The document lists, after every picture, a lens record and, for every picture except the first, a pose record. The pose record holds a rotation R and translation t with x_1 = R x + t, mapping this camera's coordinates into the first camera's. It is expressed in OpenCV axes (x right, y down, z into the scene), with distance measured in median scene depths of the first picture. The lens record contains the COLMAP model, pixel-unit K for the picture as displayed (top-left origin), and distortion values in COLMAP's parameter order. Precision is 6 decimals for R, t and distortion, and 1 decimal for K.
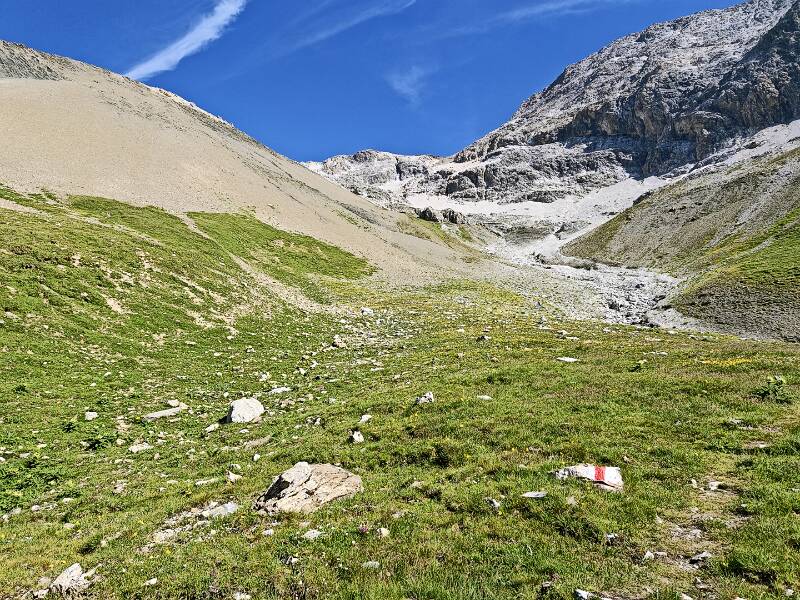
lens RADIAL K [[530.2, 0, 400.8], [0, 530.2, 299.6], [0, 0, 1]] dist [0.025456, 0.013128]
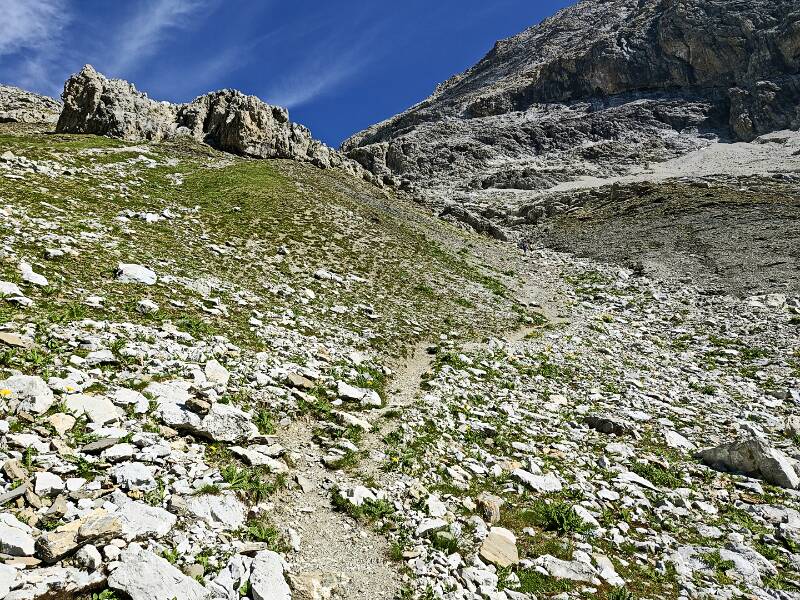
lens RADIAL K [[530.2, 0, 400.0], [0, 530.2, 299.3], [0, 0, 1]] dist [0.025456, 0.013128]
pose [[0.982068, 0.012630, 0.188103, 0.078612], [0.003104, 0.996535, -0.083118, -0.052958], [-0.188501, 0.082211, 0.978626, 0.530353]]
